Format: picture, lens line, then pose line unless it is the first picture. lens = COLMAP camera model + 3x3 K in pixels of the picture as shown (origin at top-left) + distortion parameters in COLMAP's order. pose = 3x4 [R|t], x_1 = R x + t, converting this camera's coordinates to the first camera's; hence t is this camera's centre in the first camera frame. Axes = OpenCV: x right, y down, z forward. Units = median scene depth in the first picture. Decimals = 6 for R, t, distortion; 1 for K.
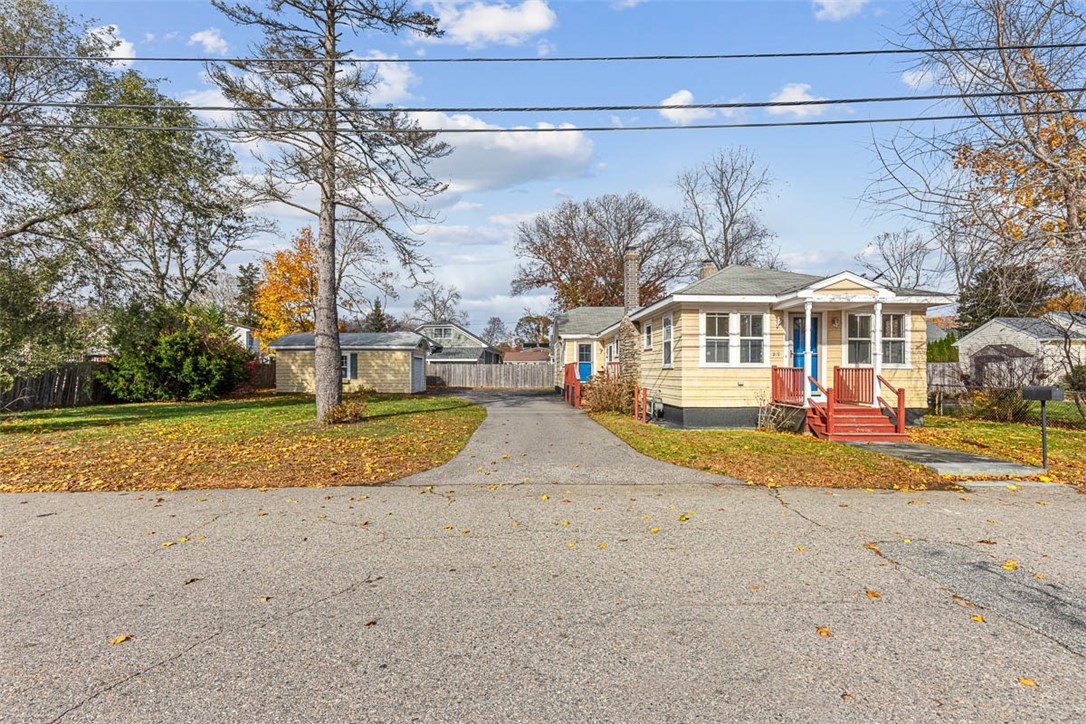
lens RADIAL K [[497.5, 0, 537.5], [0, 497.5, 369.2], [0, 0, 1]] dist [0.010245, 0.000458]
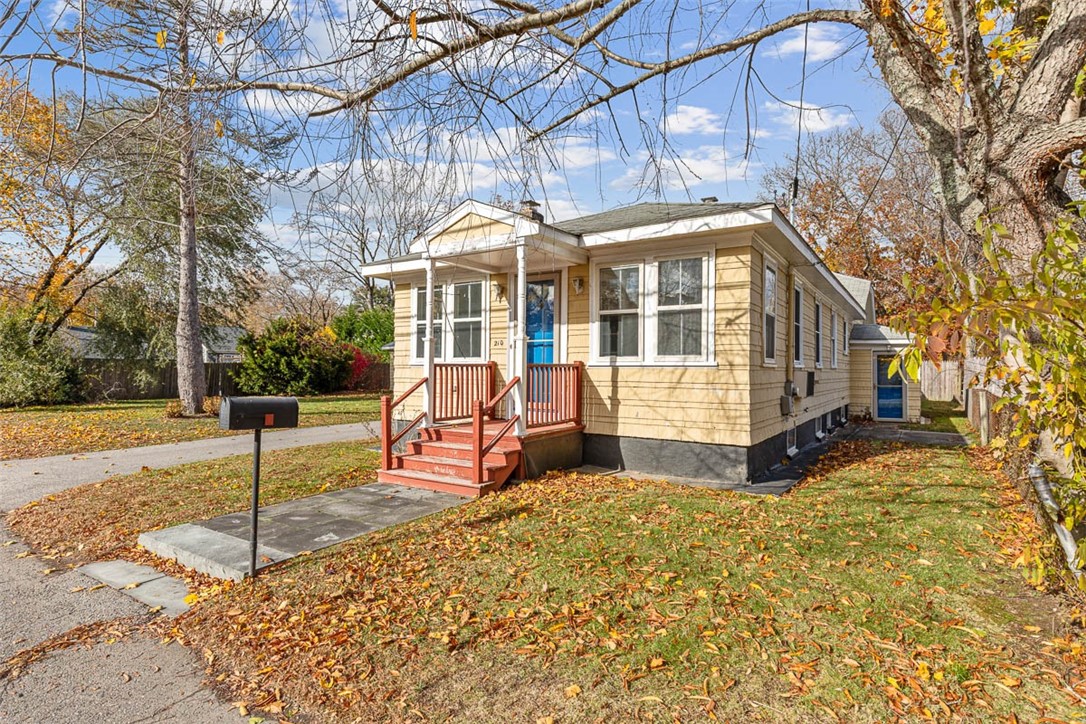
lens RADIAL K [[552.2, 0, 545.2], [0, 552.2, 357.8], [0, 0, 1]] dist [0.000349, -0.000604]
pose [[0.827416, -0.011294, -0.561476, 0.913797], [0.000092, 0.999800, -0.019976, 0.002711], [0.561589, 0.016477, 0.827252, 0.451382]]
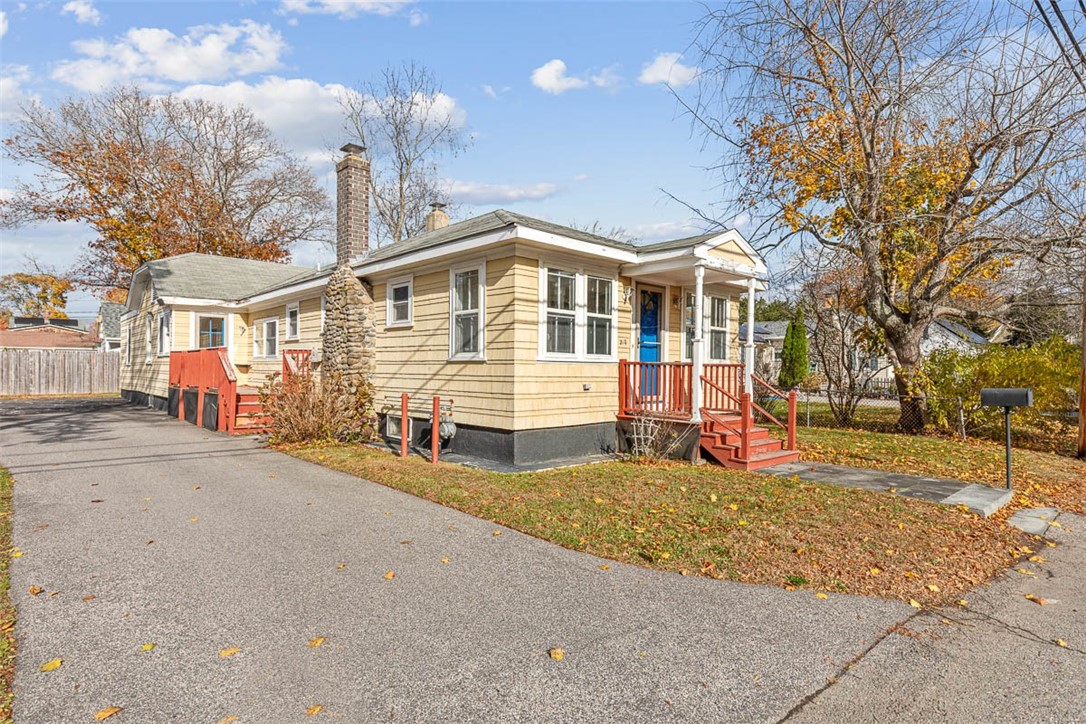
lens RADIAL K [[586.4, 0, 543.3], [0, 586.4, 366.3], [0, 0, 1]] dist [-0.001395, 0.000926]
pose [[0.751190, 0.010386, 0.660004, -0.119795], [-0.011762, 0.999928, -0.002348, 0.005494], [-0.659981, -0.005999, 0.751258, 0.476498]]
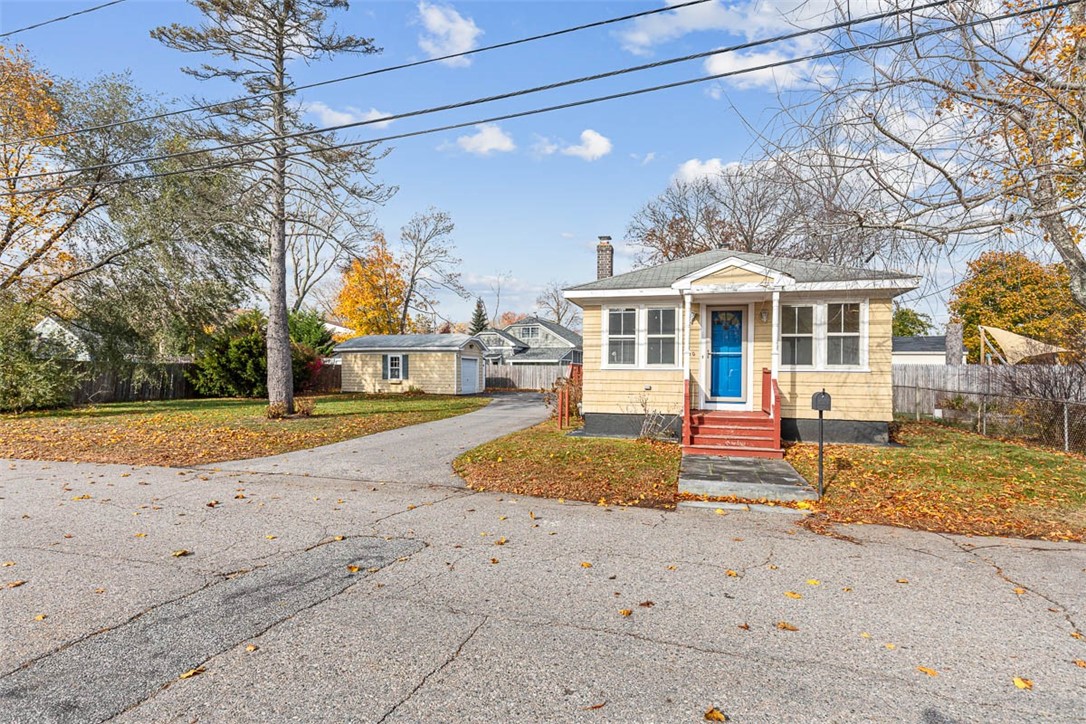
lens RADIAL K [[552.2, 0, 532.8], [0, 552.2, 364.7], [0, 0, 1]] dist [0.000349, -0.000604]
pose [[0.950036, 0.000874, -0.312138, 0.513527], [-0.004326, 0.999937, -0.010368, -0.000255], [0.312109, 0.011200, 0.949980, 0.005274]]
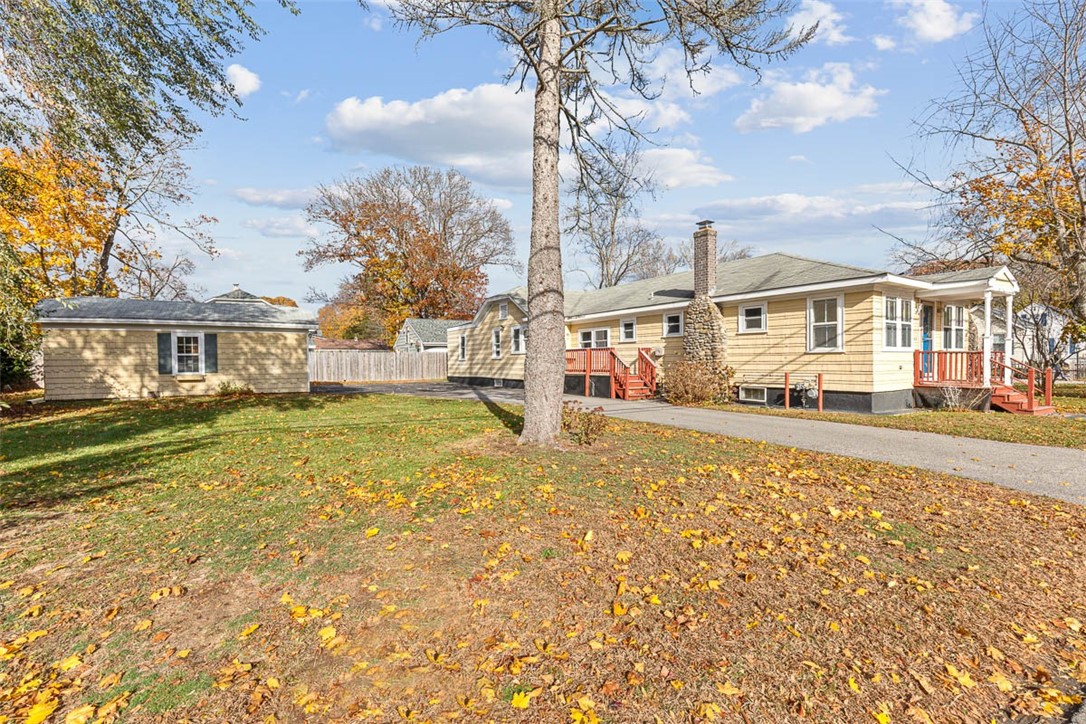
lens RADIAL K [[497.5, 0, 534.1], [0, 497.5, 358.7], [0, 0, 1]] dist [0.010245, 0.000458]
pose [[0.853451, -0.004777, 0.521150, -0.763499], [0.006125, 0.999981, -0.000864, 0.008311], [-0.521136, 0.003929, 0.853464, 0.511130]]
